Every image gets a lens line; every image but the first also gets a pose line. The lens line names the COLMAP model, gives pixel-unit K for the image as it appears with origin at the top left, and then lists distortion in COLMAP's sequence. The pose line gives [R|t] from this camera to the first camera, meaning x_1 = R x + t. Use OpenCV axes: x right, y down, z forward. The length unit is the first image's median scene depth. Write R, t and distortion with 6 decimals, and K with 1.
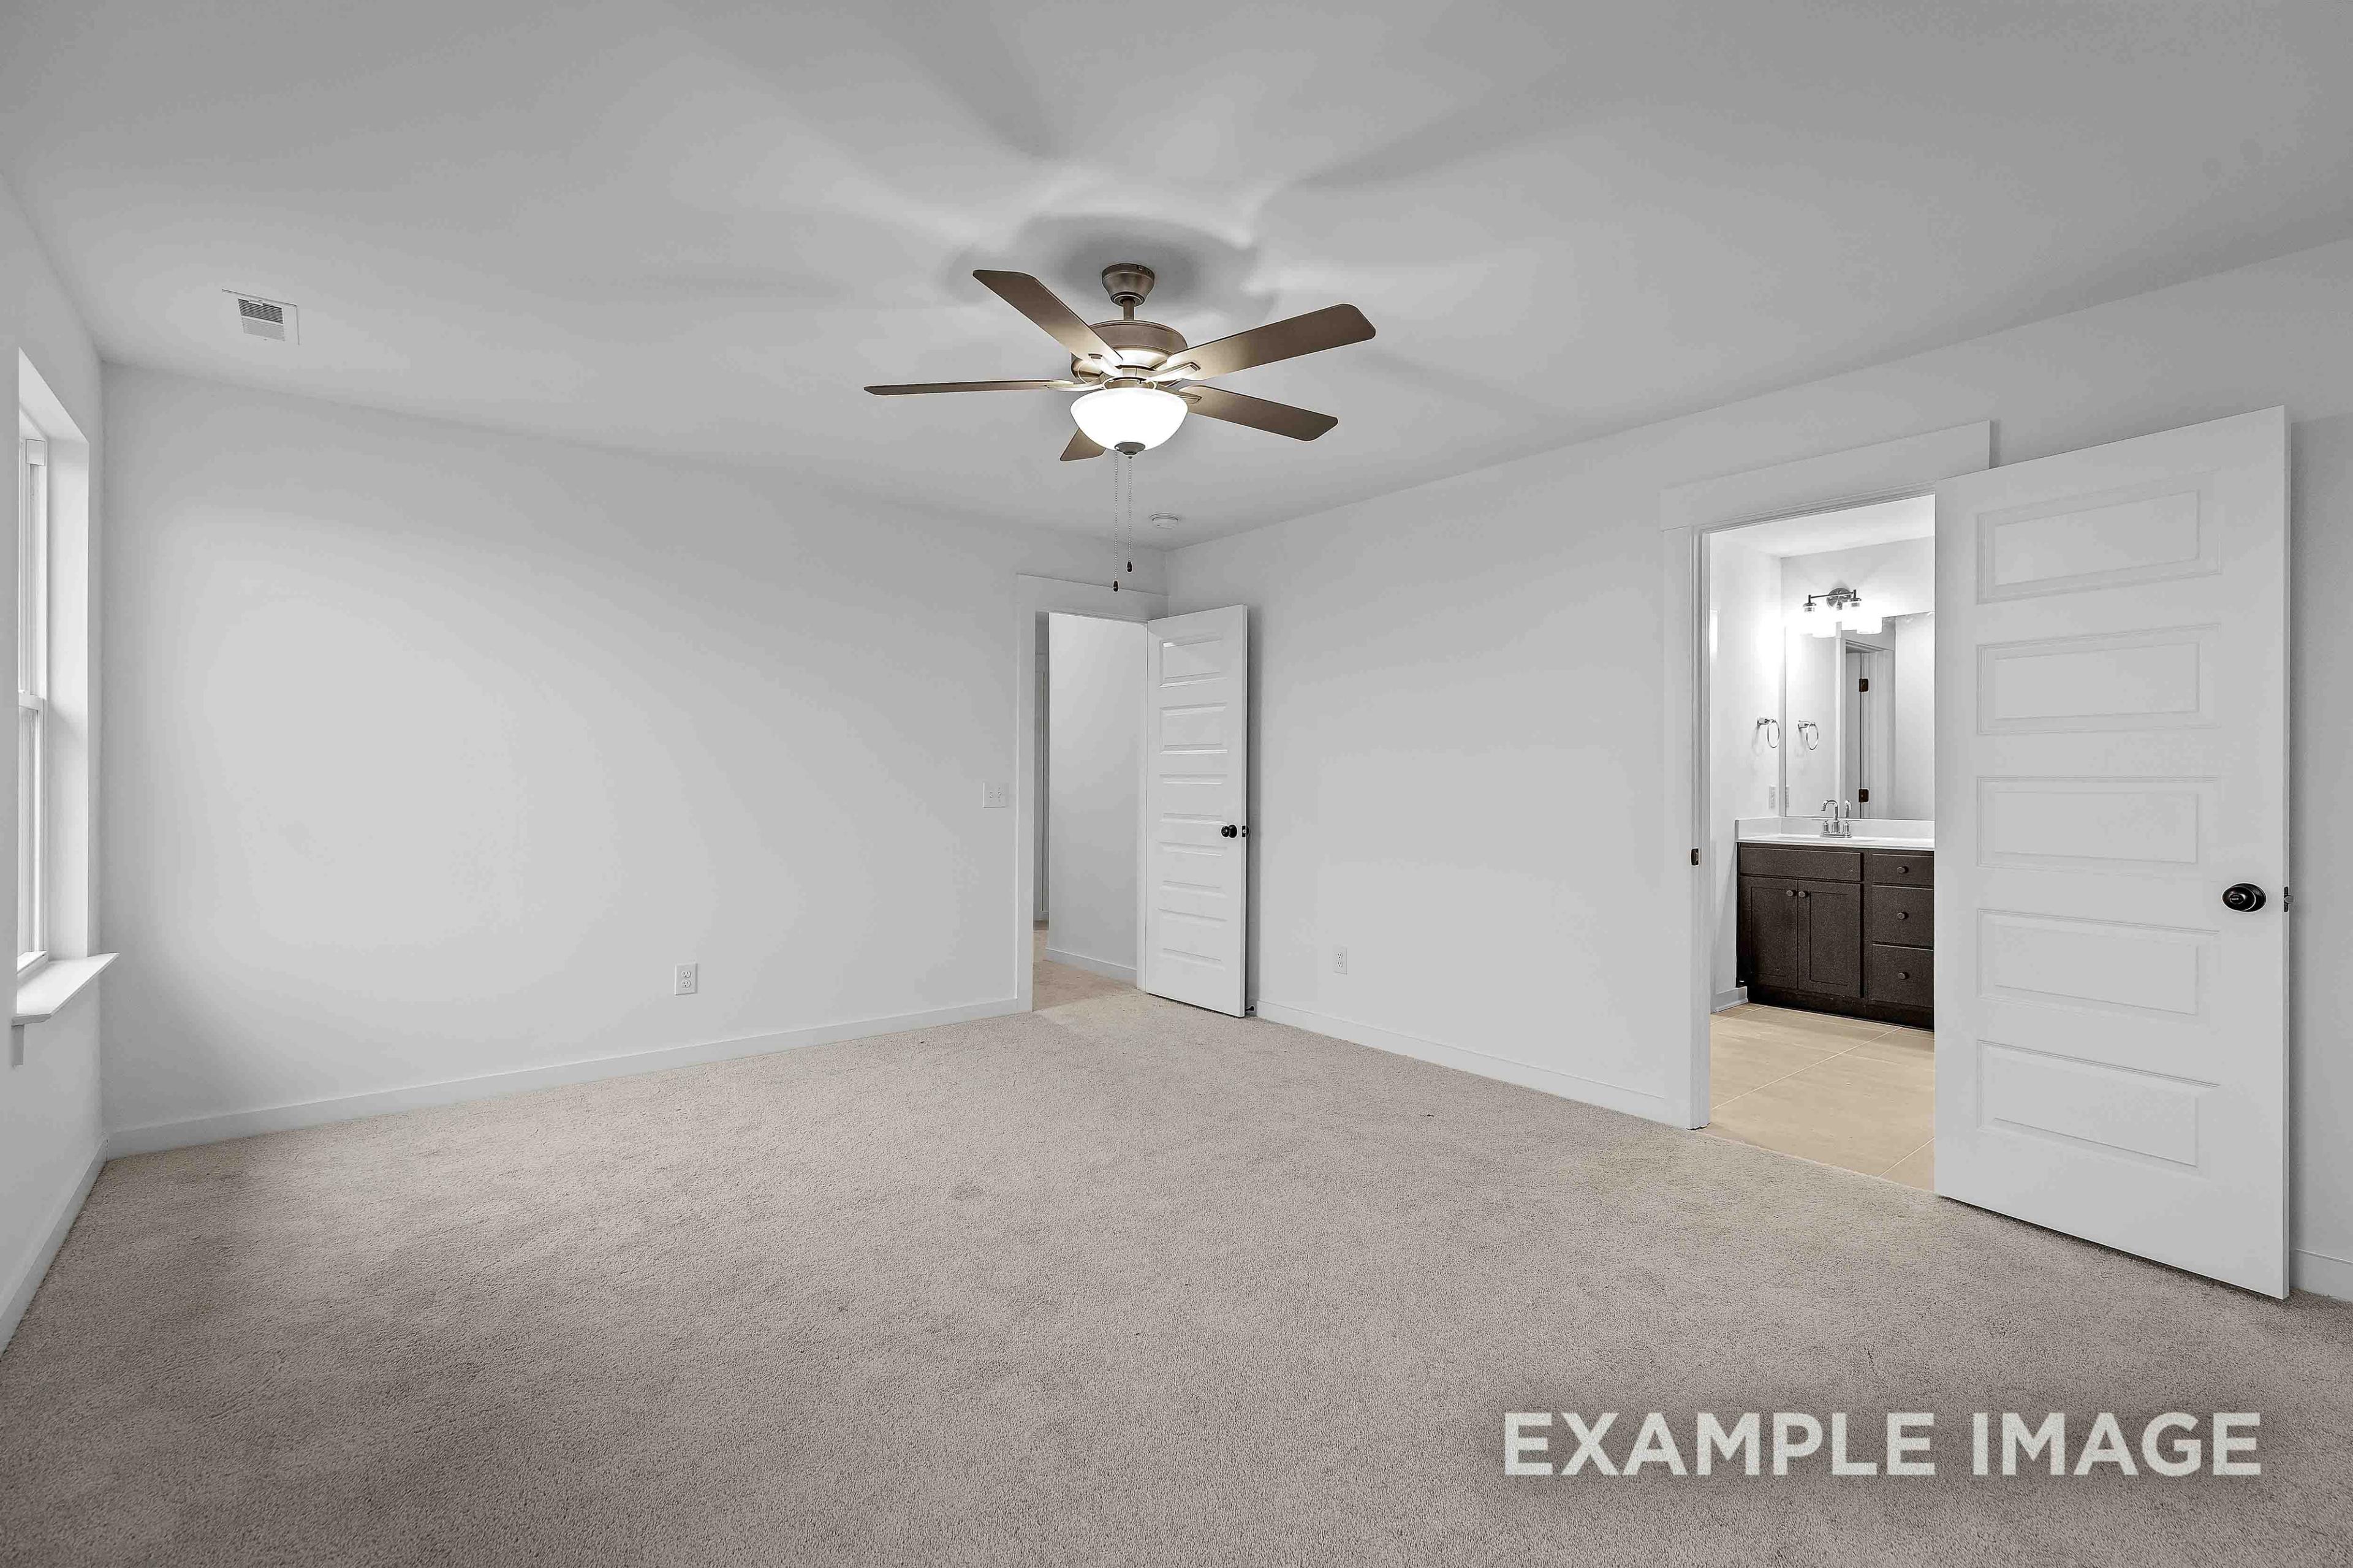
lens RADIAL K [[1070.7, 0, 1163.7], [0, 1070.7, 776.2], [0, 0, 1]] dist [0.003858, -0.001178]
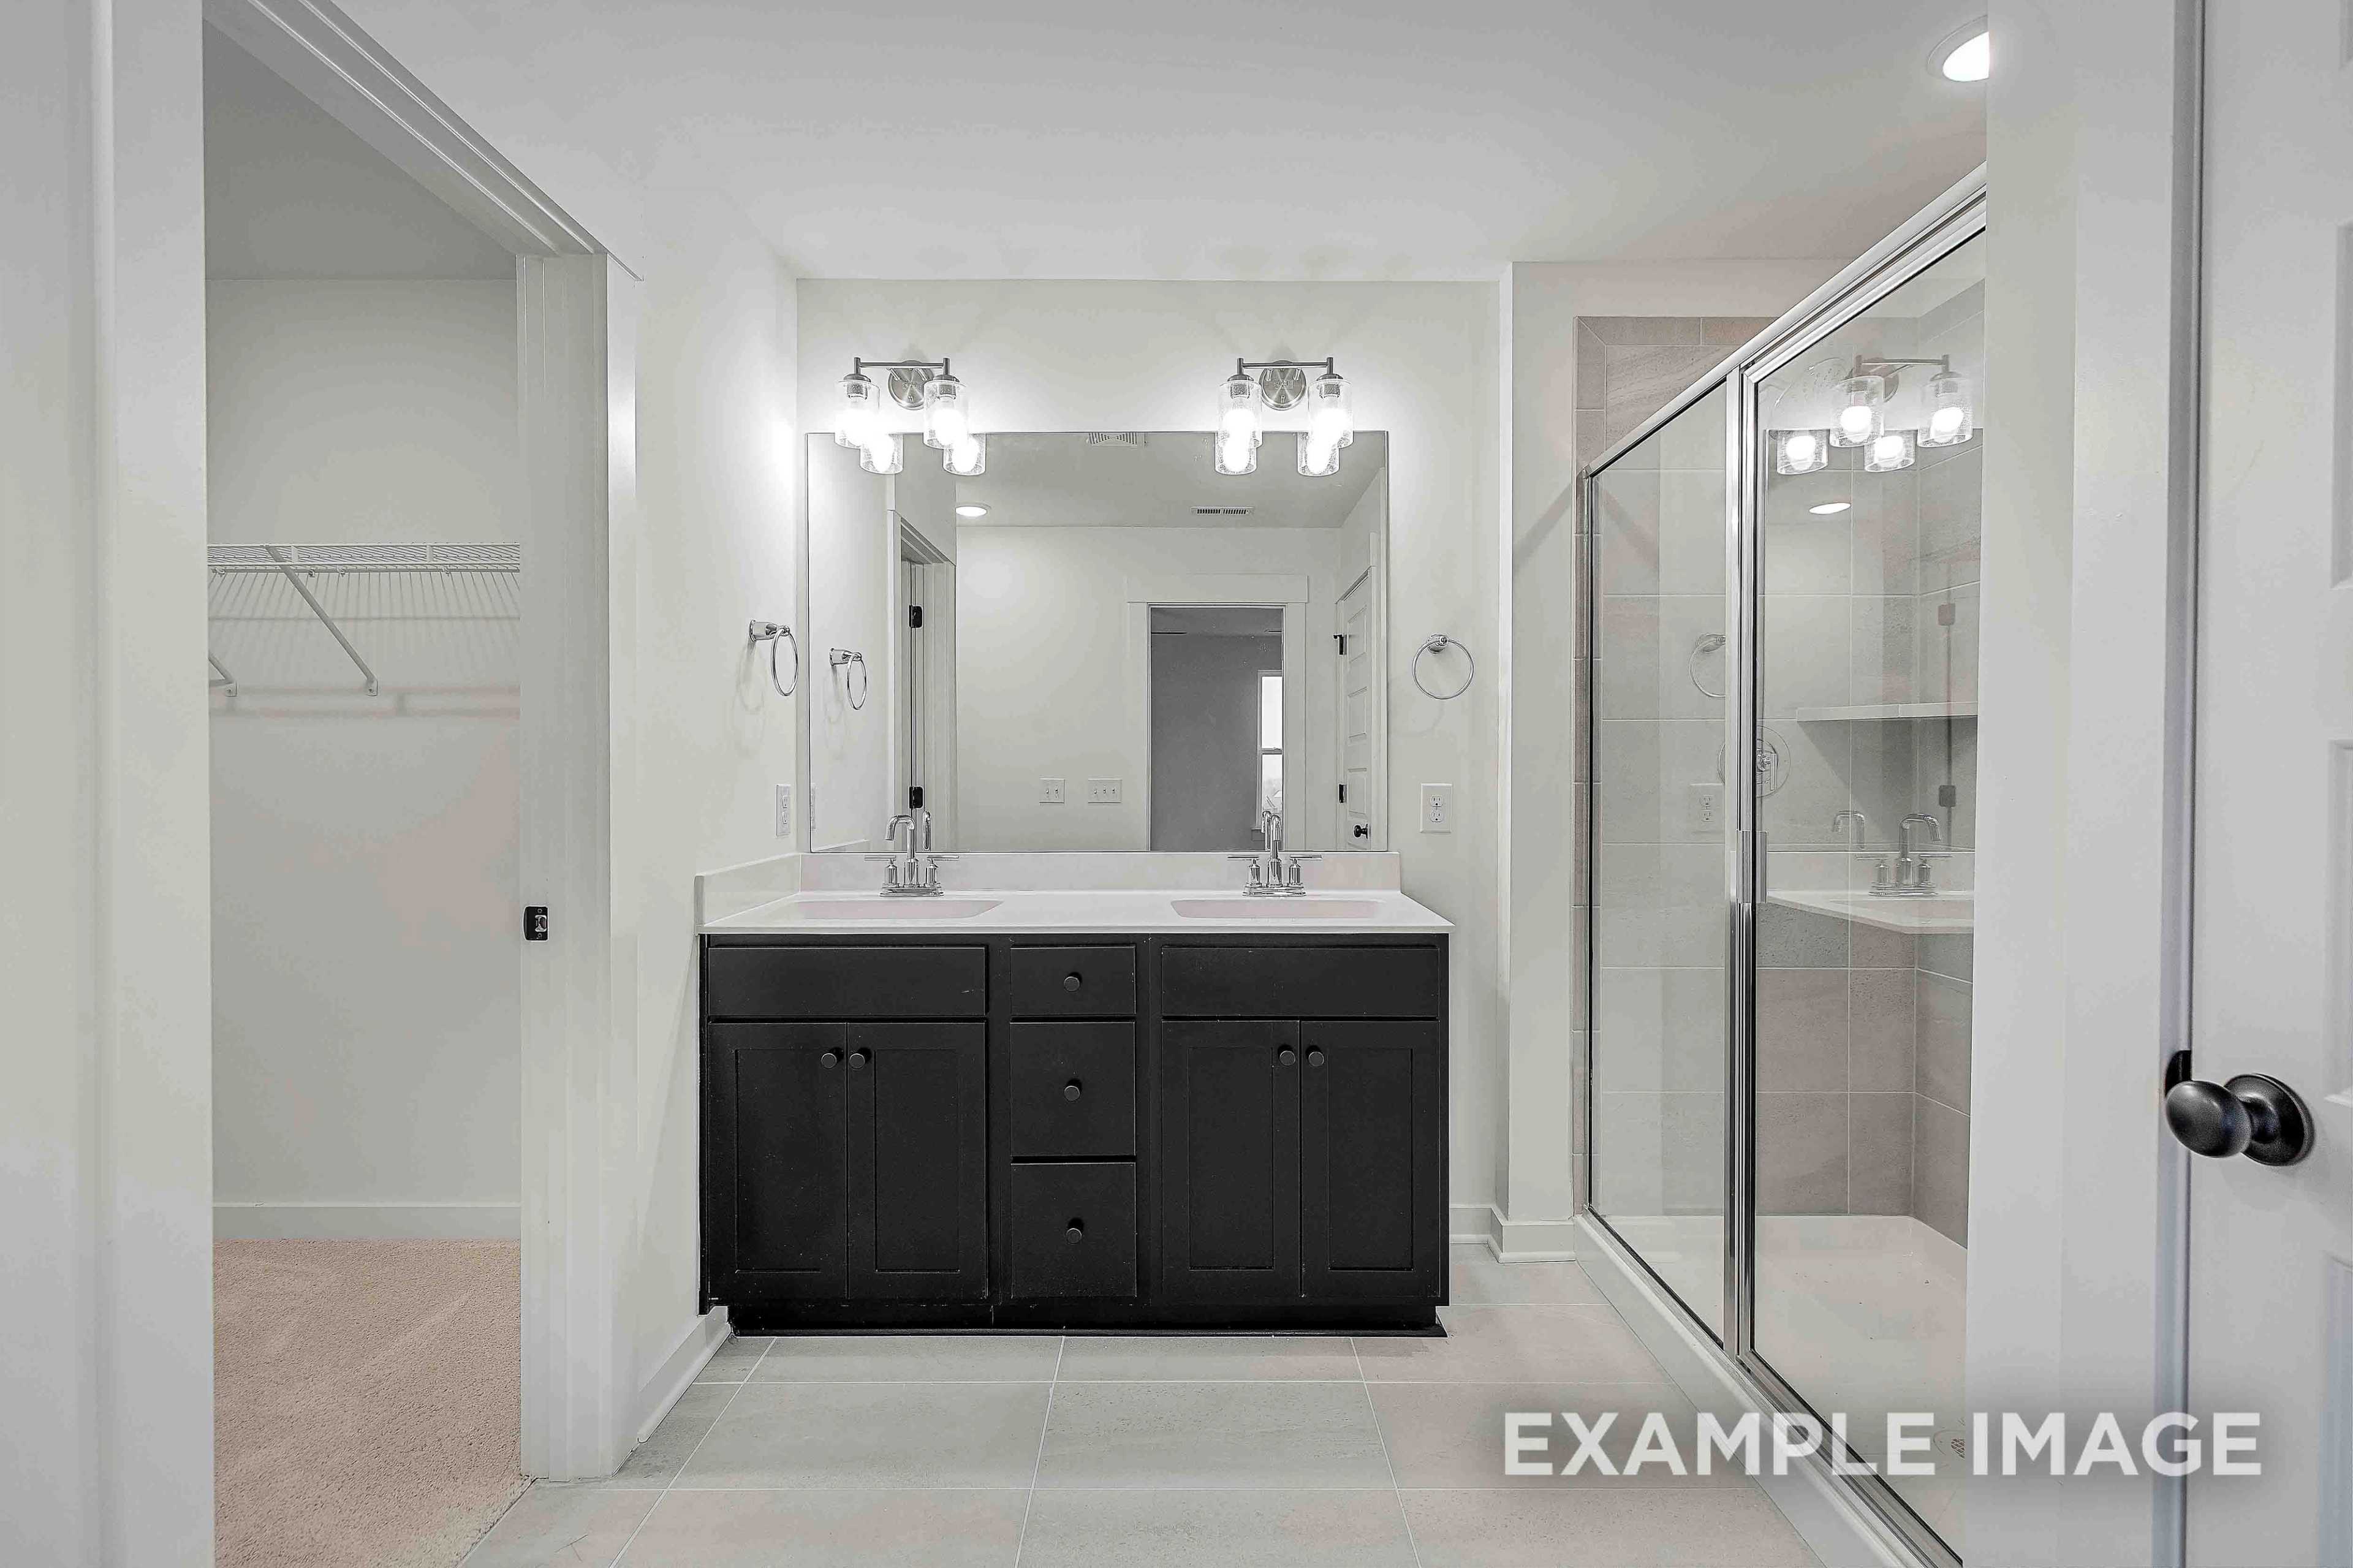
lens RADIAL K [[1056.1, 0, 1172.7], [0, 1056.1, 780.5], [0, 0, 1]] dist [0.002223, 0.000367]
pose [[0.637026, -0.009696, 0.770781, 0.345440], [0.002196, 0.999940, 0.010763, 0.002965], [-0.770839, -0.005164, 0.637009, 0.618171]]
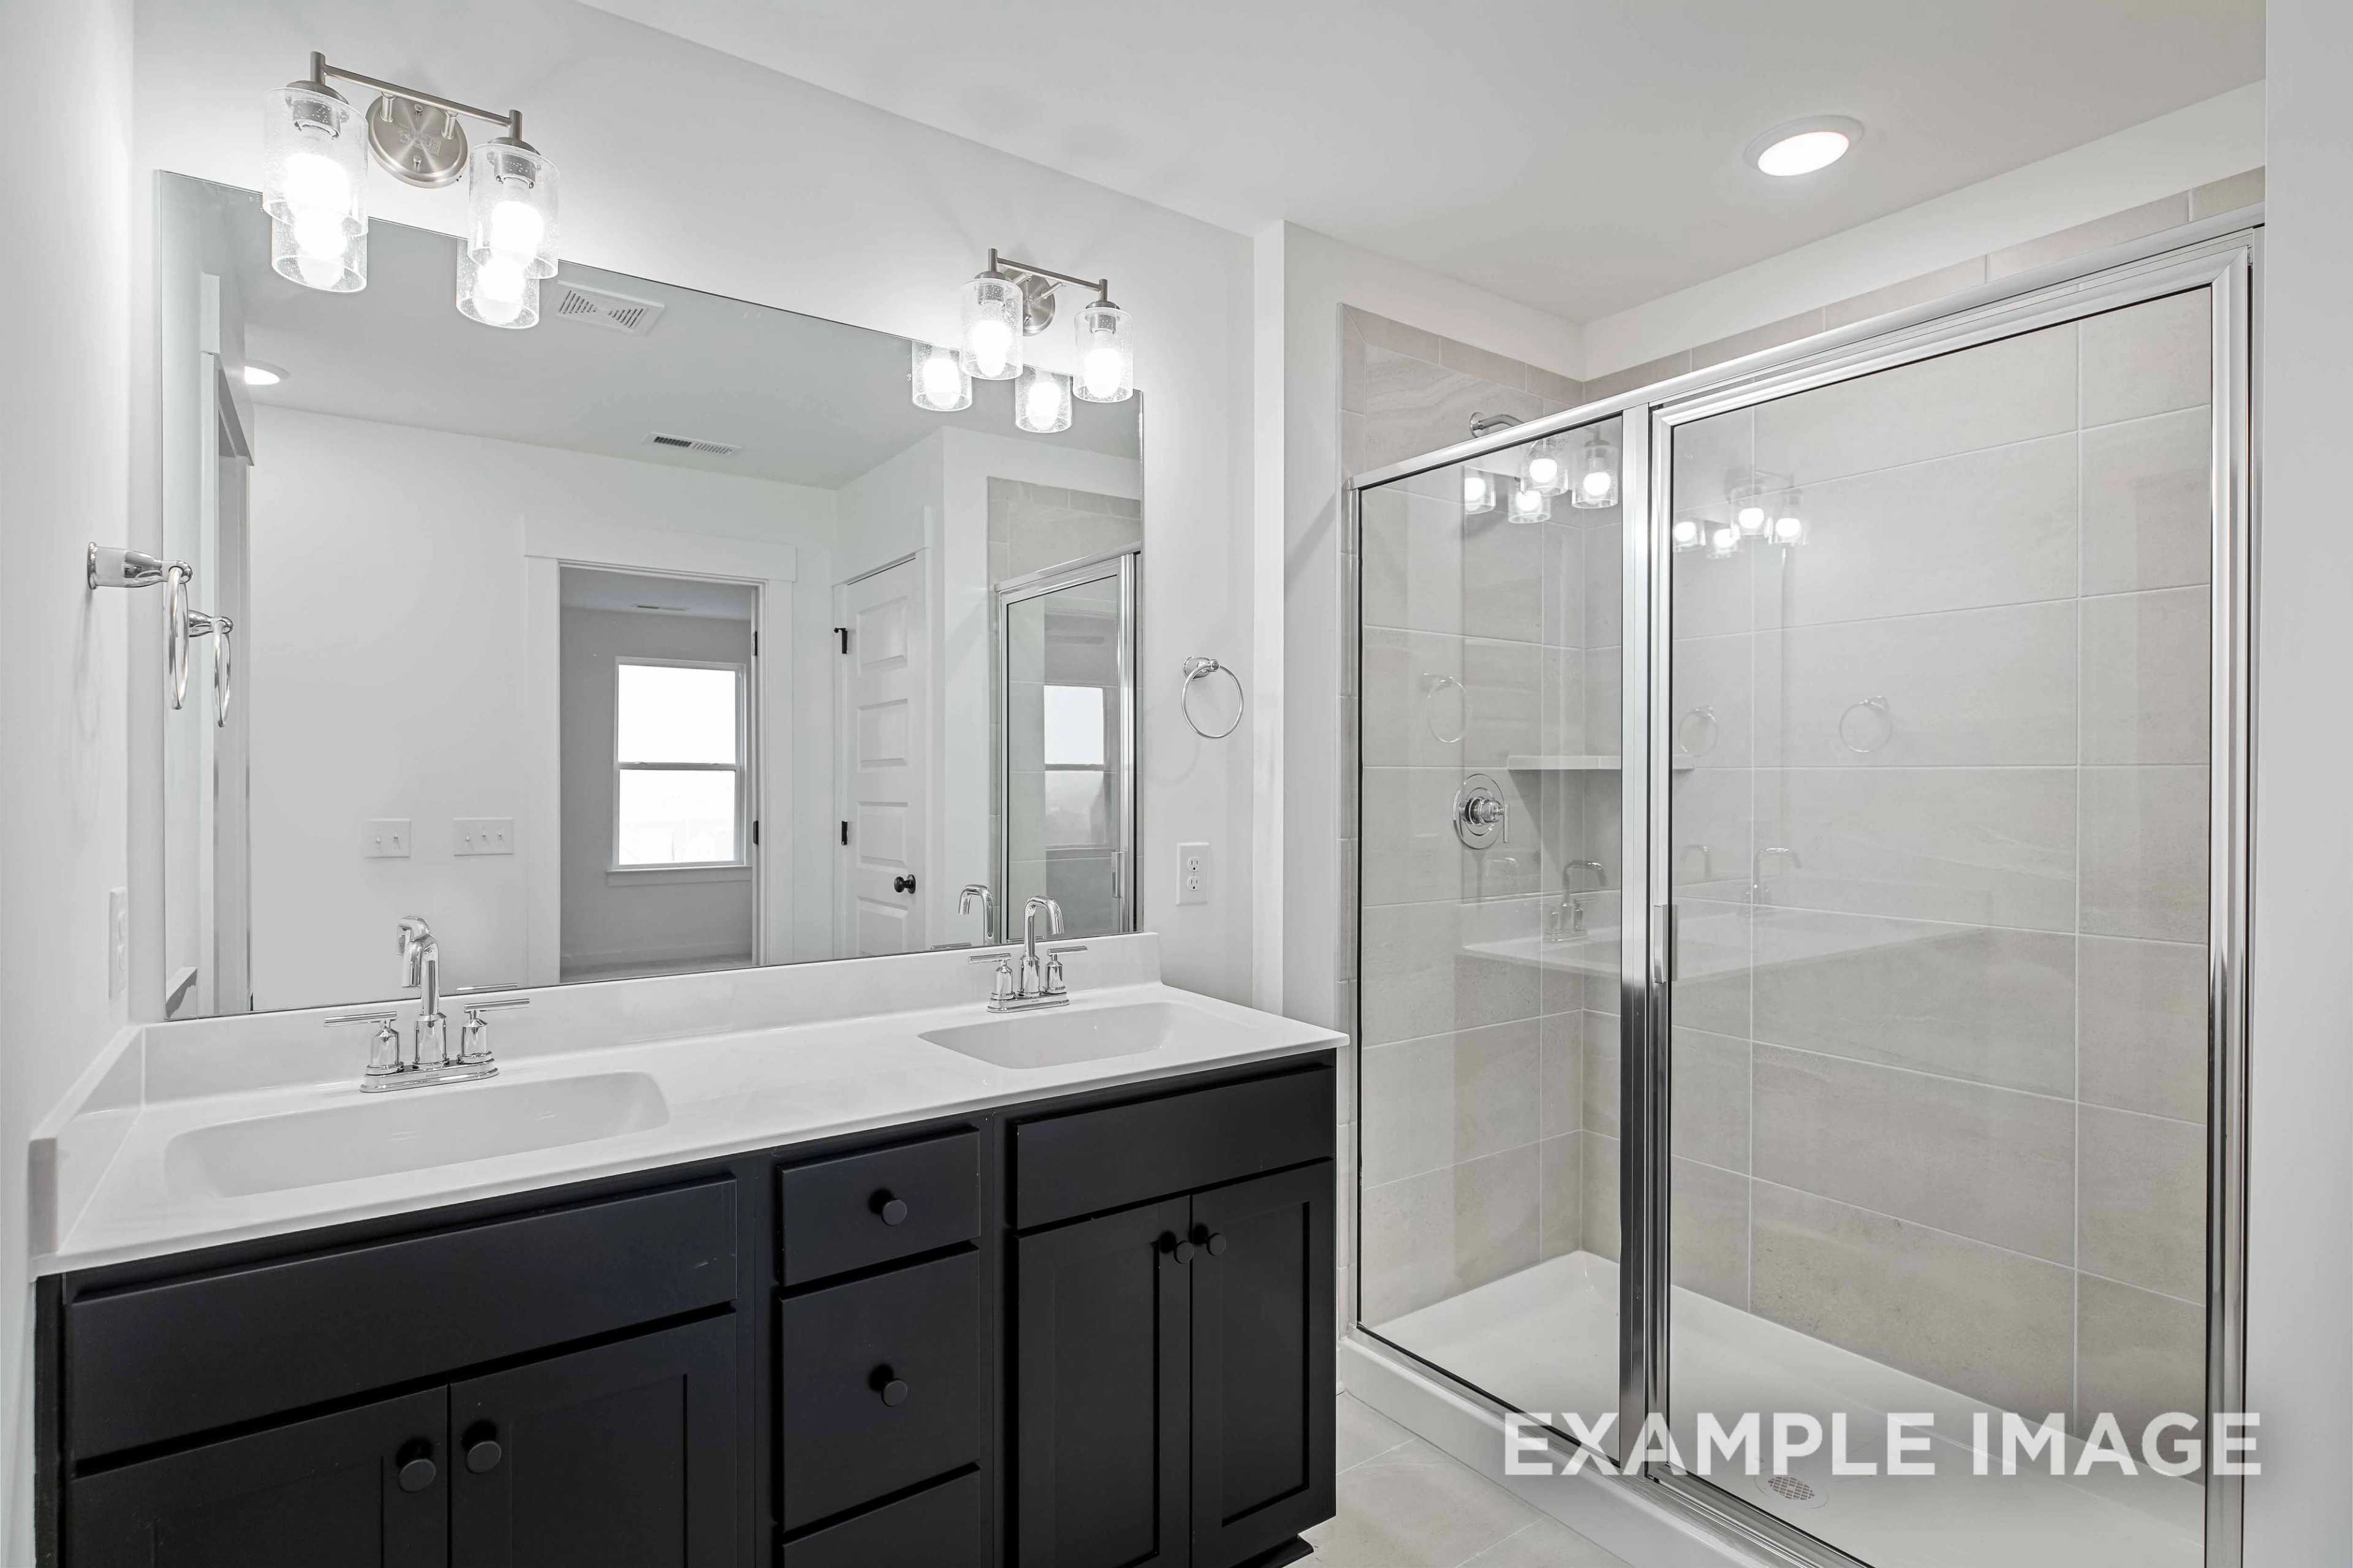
lens RADIAL K [[1188.0, 0, 1176.8], [0, 1188.0, 779.6], [0, 0, 1]] dist [-0.000052, 0.000316]
pose [[0.061890, -0.005013, 0.998070, 0.359117], [-0.001501, 0.999986, 0.005116, -0.013982], [-0.998082, -0.001815, 0.061882, 0.797298]]
